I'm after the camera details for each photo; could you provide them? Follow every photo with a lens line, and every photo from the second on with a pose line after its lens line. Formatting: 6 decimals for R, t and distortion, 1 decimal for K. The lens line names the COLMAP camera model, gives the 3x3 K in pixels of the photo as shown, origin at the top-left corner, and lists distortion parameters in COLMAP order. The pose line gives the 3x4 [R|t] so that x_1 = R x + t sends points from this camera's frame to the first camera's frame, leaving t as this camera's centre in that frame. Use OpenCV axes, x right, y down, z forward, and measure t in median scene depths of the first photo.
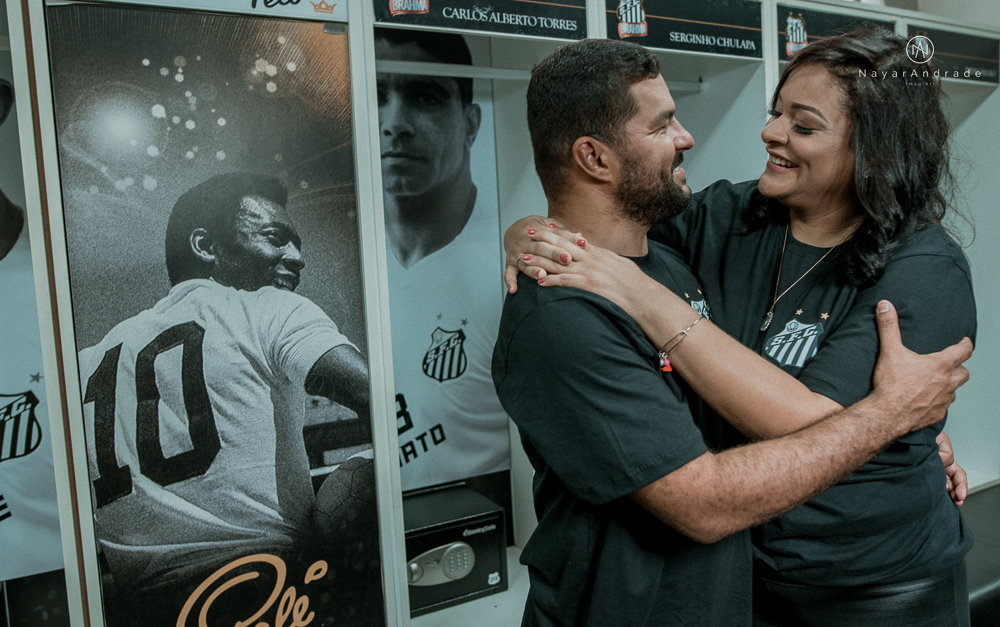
lens RADIAL K [[795.1, 0, 543.6], [0, 795.1, 297.4], [0, 0, 1]] dist [-0.048012, 0.046995]
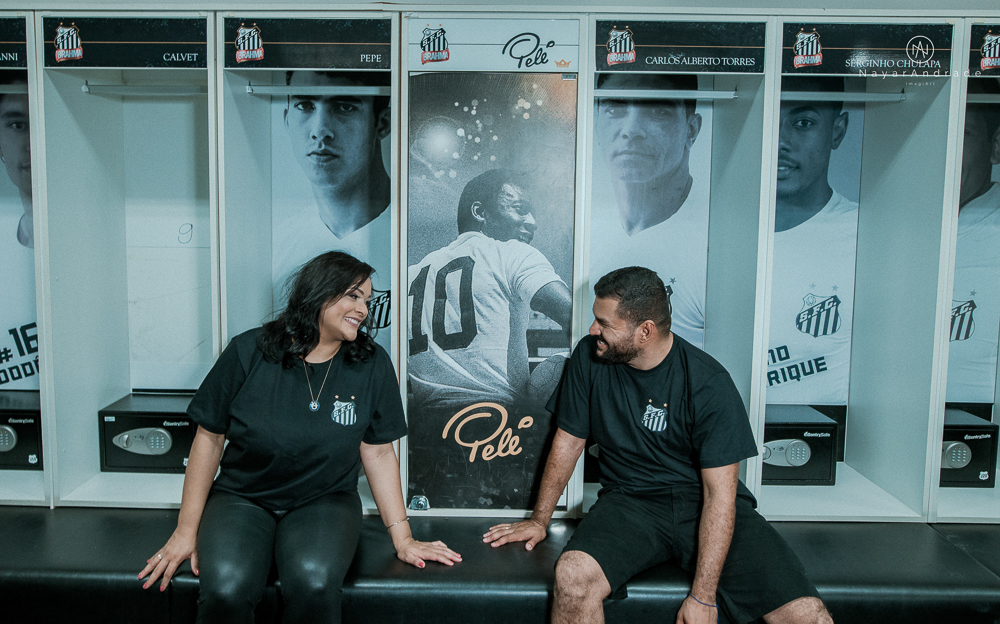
lens RADIAL K [[795.1, 0, 456.2], [0, 795.1, 272.4], [0, 0, 1]] dist [-0.048012, 0.046995]
pose [[0.852581, 0.099419, -0.513051, 0.387797], [-0.093421, 0.994918, 0.037549, 0.003133], [0.514177, 0.015916, 0.857537, -0.447001]]
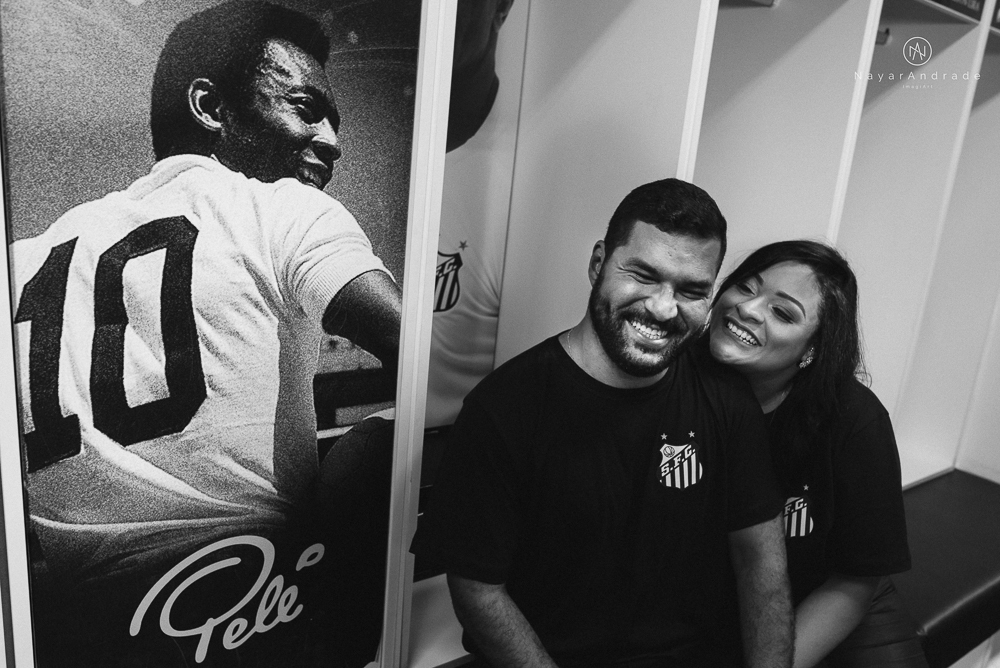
lens RADIAL K [[755.7, 0, 490.8], [0, 755.7, 332.6], [0, 0, 1]] dist [-0.043439, 0.037672]
pose [[0.984794, 0.111090, 0.133566, -0.244741], [-0.131061, 0.979738, 0.151449, -0.004249], [-0.114035, -0.166652, 0.979399, 0.301027]]
